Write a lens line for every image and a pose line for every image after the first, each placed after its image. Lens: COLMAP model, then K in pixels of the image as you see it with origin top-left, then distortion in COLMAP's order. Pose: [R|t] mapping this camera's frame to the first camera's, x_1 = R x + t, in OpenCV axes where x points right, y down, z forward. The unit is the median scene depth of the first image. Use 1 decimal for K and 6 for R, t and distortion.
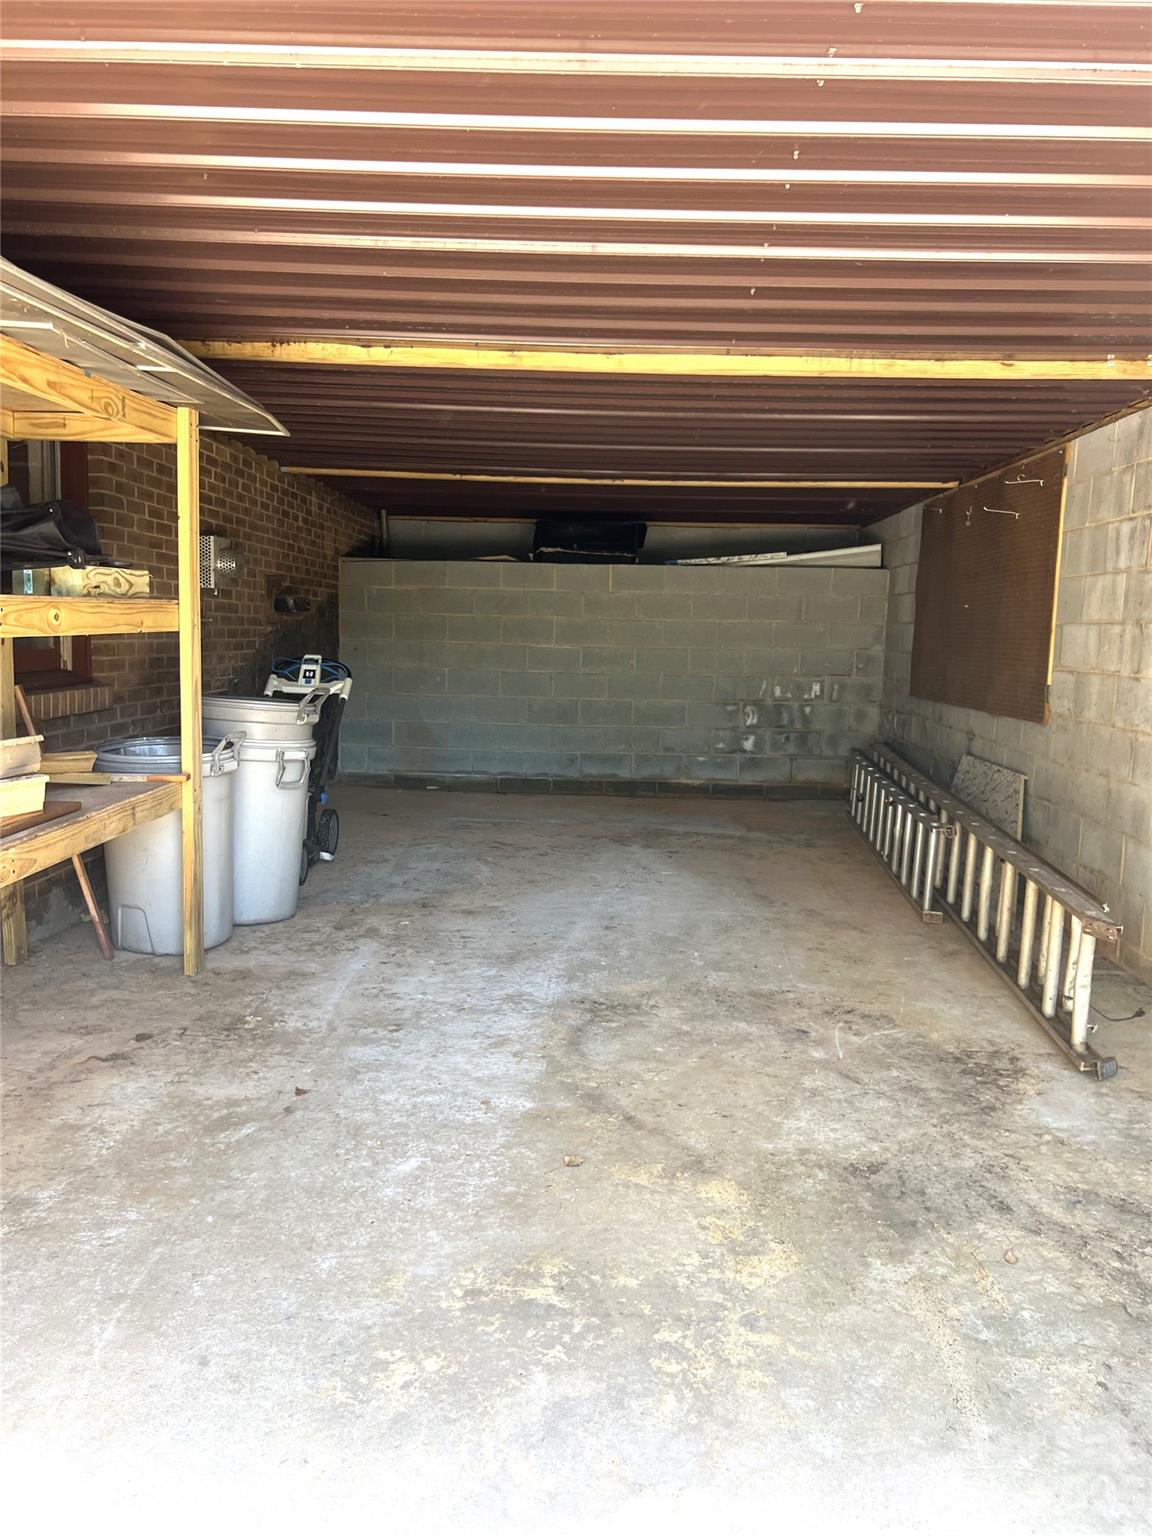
lens RADIAL K [[1183.8, 0, 576.0], [0, 1183.8, 768.0], [0, 0, 1]] dist [0.025353, -0.007802]
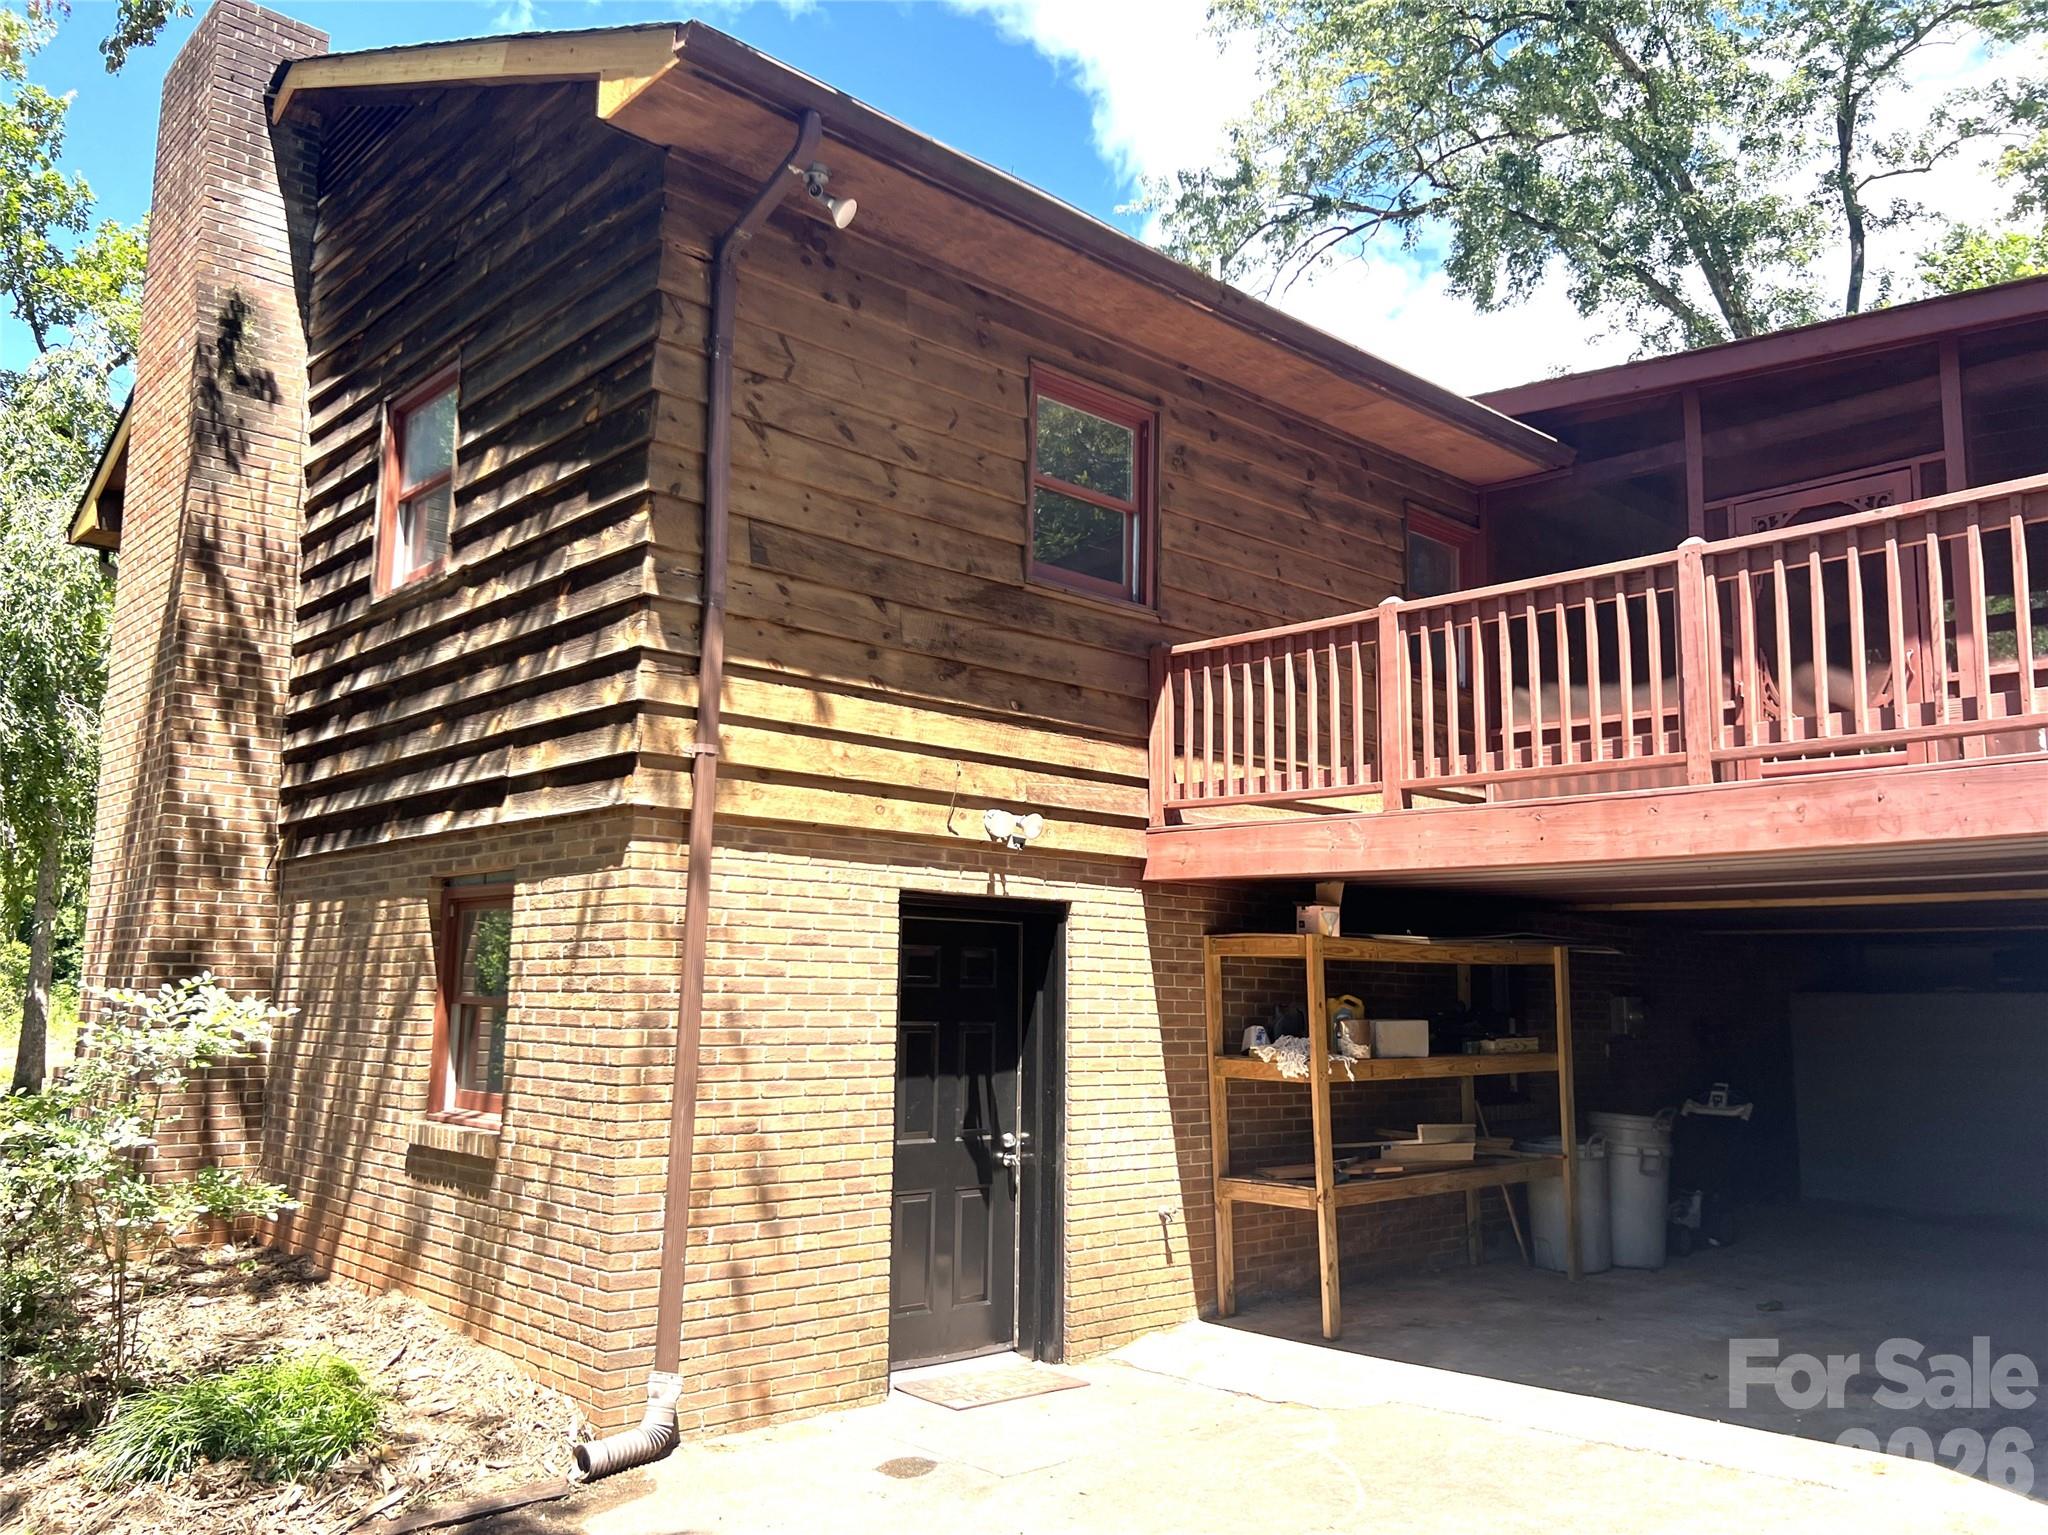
lens RADIAL K [[1578.4, 0, 1025.8], [0, 1578.4, 775.8], [0, 0, 1]] dist [0.025353, -0.007802]
pose [[0.713783, -0.128350, -0.688506, 0.695021], [-0.068737, 0.965480, -0.251243, 0.095285], [0.696986, 0.226658, 0.680321, -1.114163]]
